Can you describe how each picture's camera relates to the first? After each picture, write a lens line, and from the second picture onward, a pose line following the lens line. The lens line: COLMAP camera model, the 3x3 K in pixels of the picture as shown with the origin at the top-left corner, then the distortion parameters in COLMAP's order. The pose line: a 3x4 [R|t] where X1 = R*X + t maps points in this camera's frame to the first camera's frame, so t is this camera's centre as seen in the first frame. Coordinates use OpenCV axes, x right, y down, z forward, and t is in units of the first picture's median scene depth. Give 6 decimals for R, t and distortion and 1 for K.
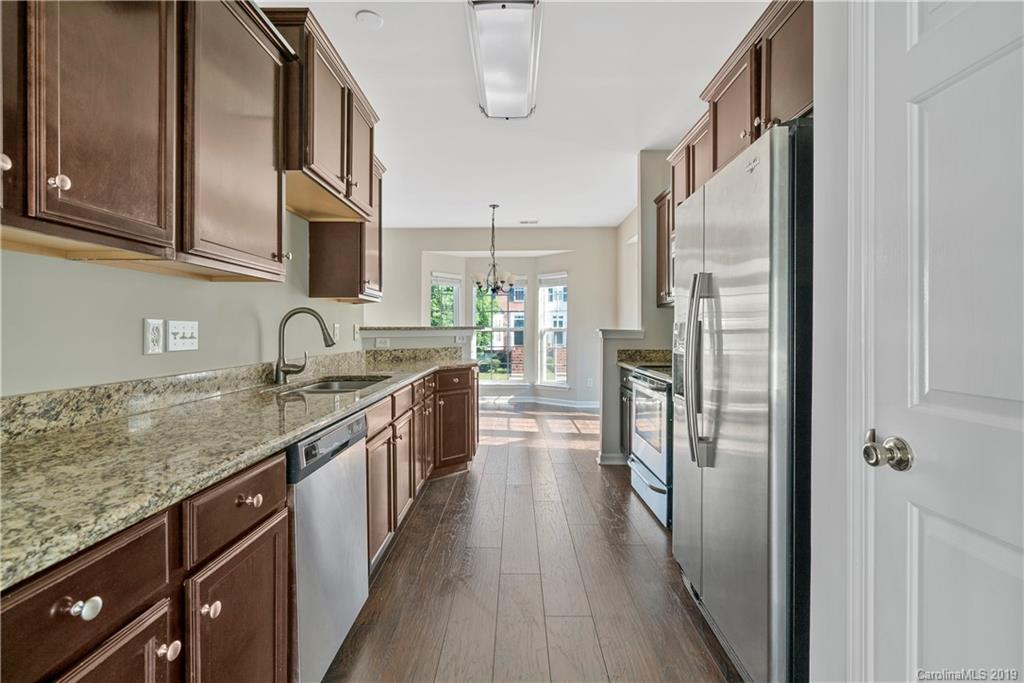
lens RADIAL K [[469.3, 0, 510.7], [0, 469.3, 338.4], [0, 0, 1]] dist [-0.005258, 0.002370]
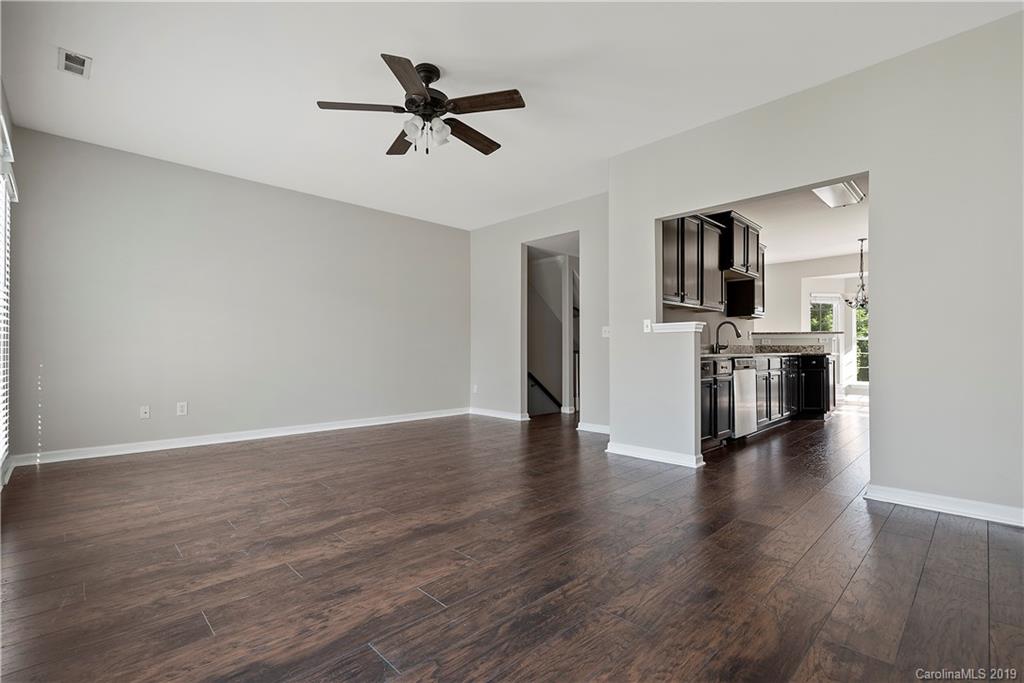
lens RADIAL K [[469.3, 0, 512.1], [0, 469.3, 344.0], [0, 0, 1]] dist [-0.005258, 0.002370]
pose [[0.712968, -0.012206, -0.701091, 0.352731], [-0.011205, 0.999522, -0.028796, 0.102884], [0.701107, 0.028387, 0.712490, -1.152850]]
